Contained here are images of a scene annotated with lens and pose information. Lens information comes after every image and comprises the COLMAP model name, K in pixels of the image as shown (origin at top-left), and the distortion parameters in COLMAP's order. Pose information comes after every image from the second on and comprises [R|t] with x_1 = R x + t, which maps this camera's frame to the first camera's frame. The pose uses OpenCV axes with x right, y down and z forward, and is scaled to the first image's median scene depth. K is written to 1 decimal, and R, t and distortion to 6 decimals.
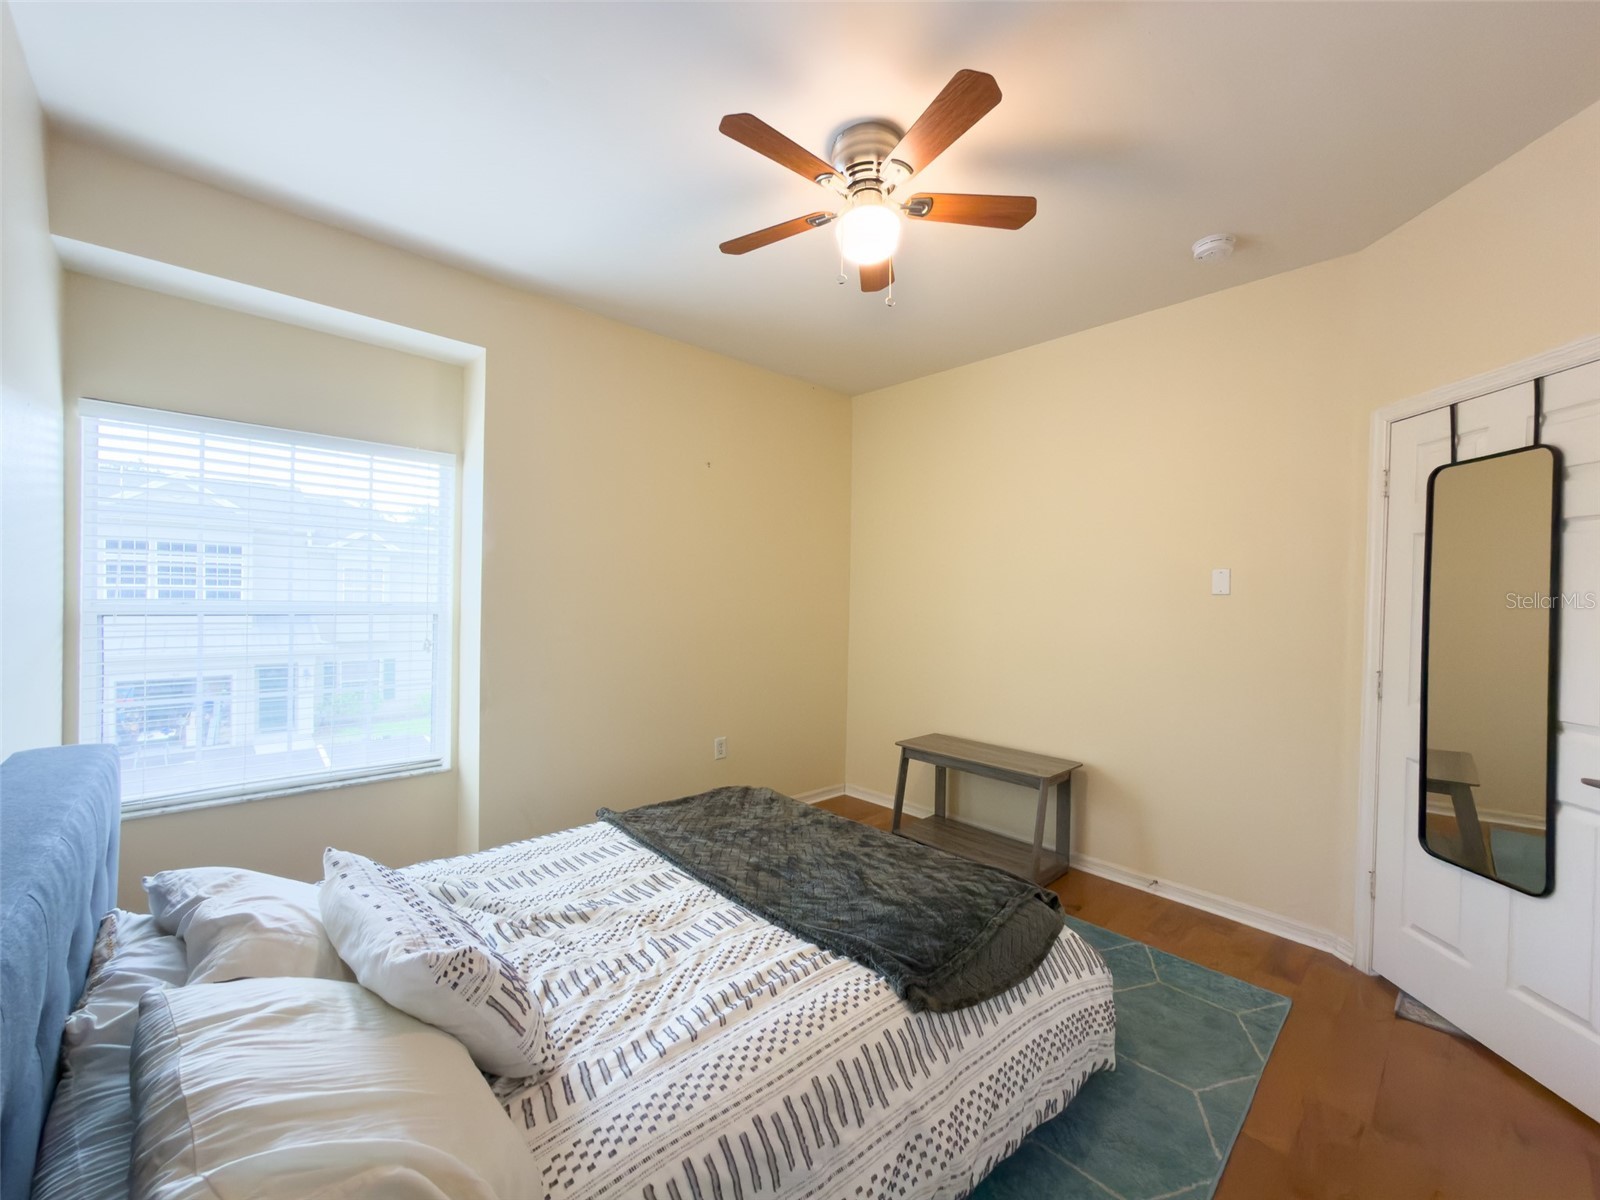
lens RADIAL K [[638.7, 0, 798.1], [0, 638.7, 599.4], [0, 0, 1]] dist [0.002604, -0.000317]
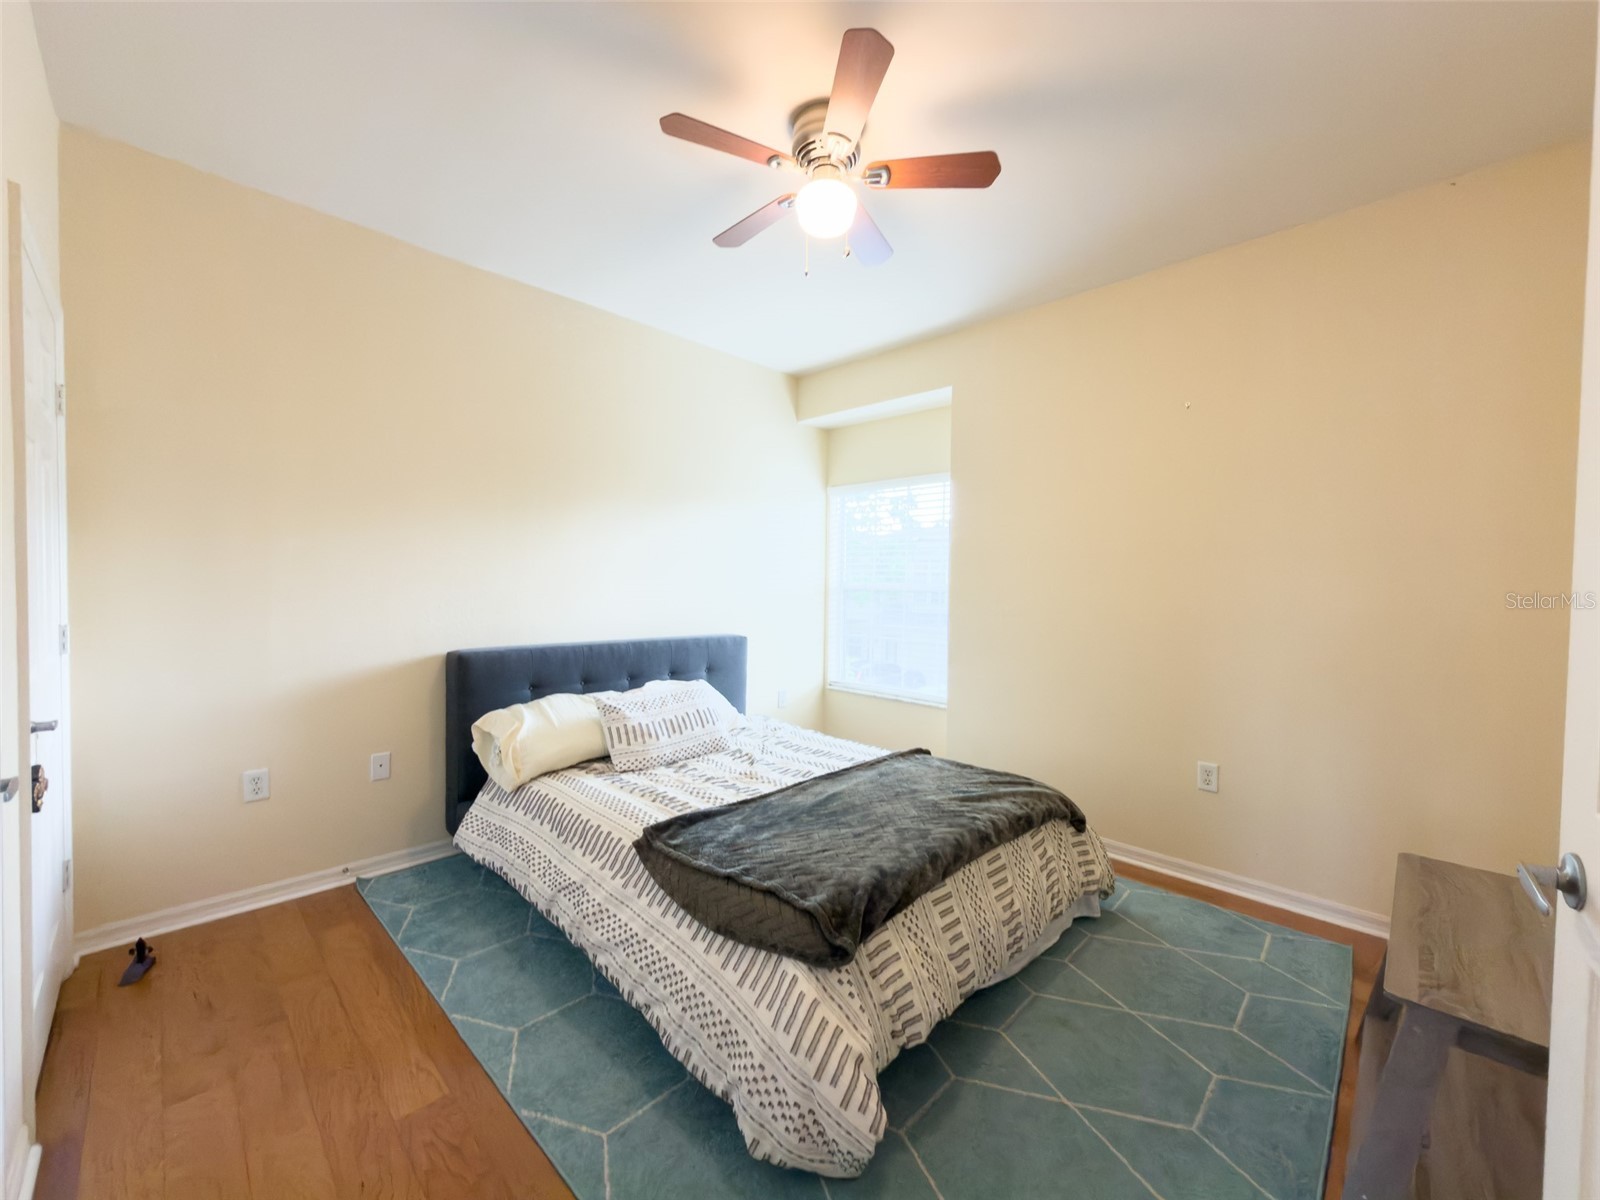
lens RADIAL K [[638.7, 0, 798.1], [0, 638.7, 599.4], [0, 0, 1]] dist [0.002604, -0.000317]
pose [[0.046559, 0.003601, -0.998909, 1.076820], [-0.023482, 0.999721, 0.002509, 0.062487], [0.998640, 0.023340, 0.046630, 0.863637]]
